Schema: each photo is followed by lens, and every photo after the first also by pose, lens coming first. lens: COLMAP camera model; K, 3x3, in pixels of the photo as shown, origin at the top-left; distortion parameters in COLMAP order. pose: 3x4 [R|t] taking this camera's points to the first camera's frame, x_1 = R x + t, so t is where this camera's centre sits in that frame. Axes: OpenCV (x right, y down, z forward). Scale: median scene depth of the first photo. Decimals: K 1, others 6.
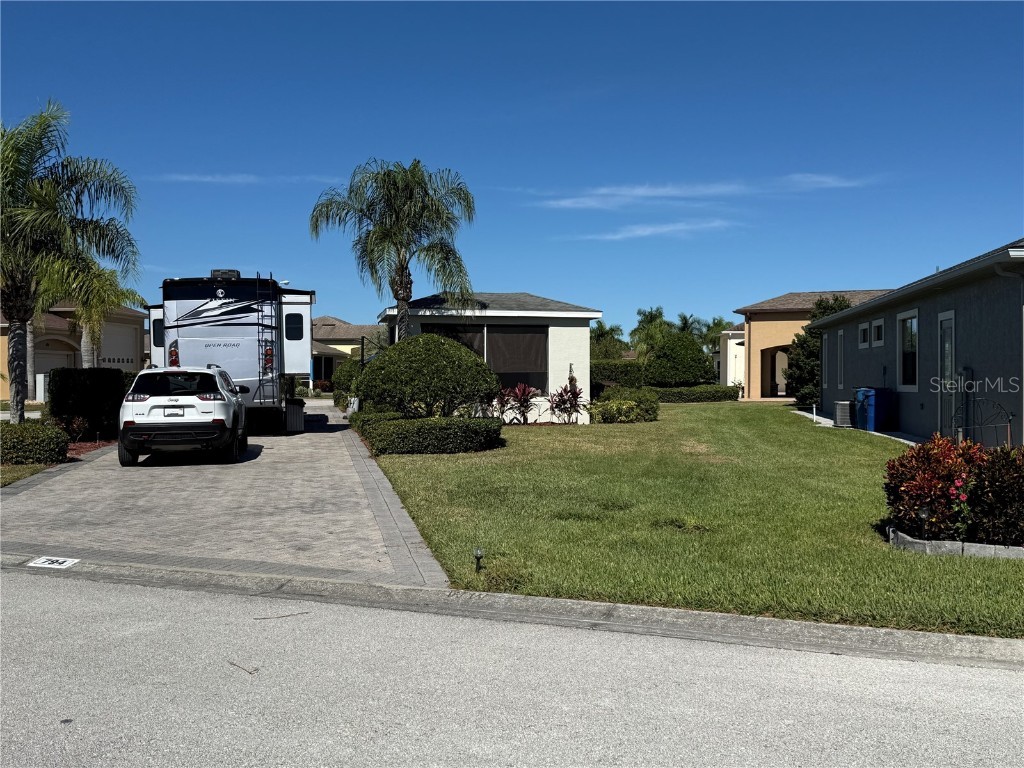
lens RADIAL K [[1134.3, 0, 512.0], [0, 1134.3, 384.0], [0, 0, 1]] dist [0.261410, -0.734307]
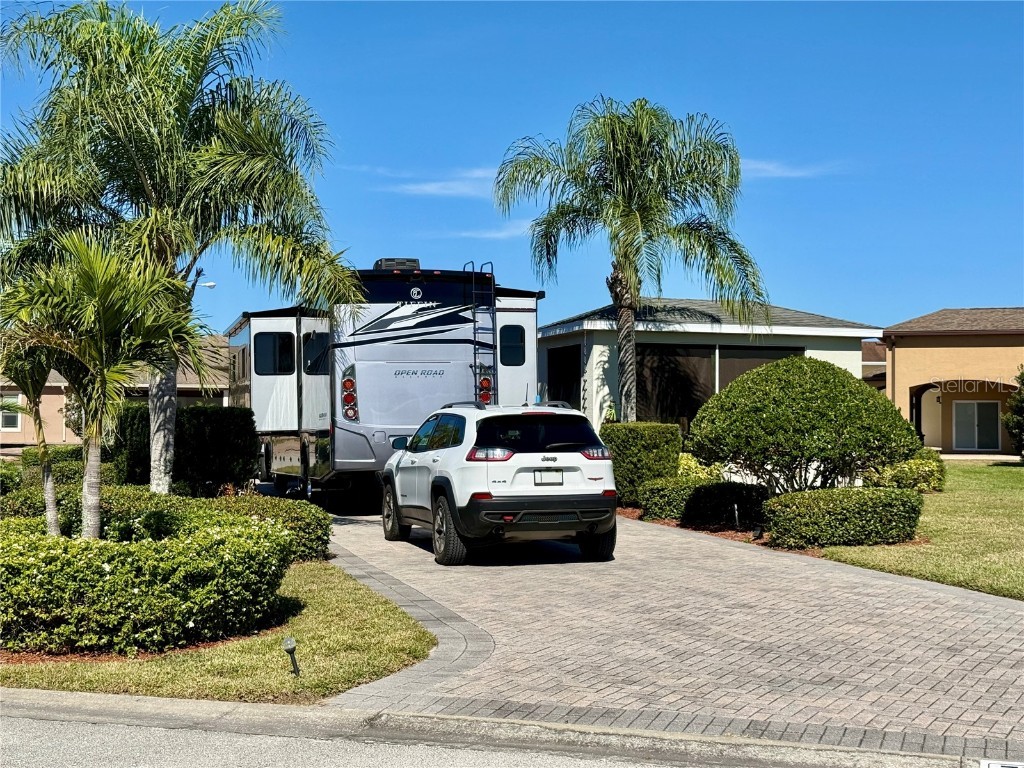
lens RADIAL K [[1538.0, 0, 512.0], [0, 1538.0, 384.0], [0, 0, 1]] dist [0.125268, 0.001672]
pose [[0.993975, 0.007567, 0.109345, -0.287233], [-0.004140, 0.999494, -0.031529, -0.000187], [-0.109528, 0.030886, 0.993504, 0.124279]]
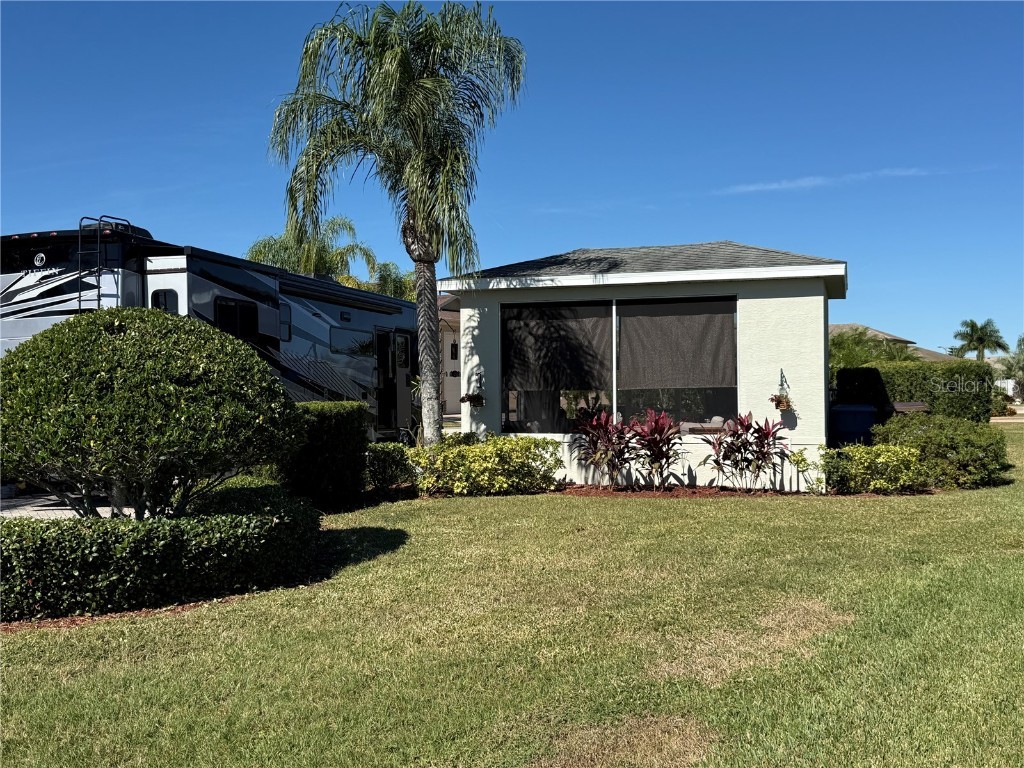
lens RADIAL K [[1134.3, 0, 512.0], [0, 1134.3, 384.0], [0, 0, 1]] dist [0.261410, -0.734307]
pose [[0.868330, -0.012307, -0.495833, 0.238079], [0.006340, 0.999886, -0.013715, -0.006497], [0.495946, 0.008766, 0.868309, 0.594626]]
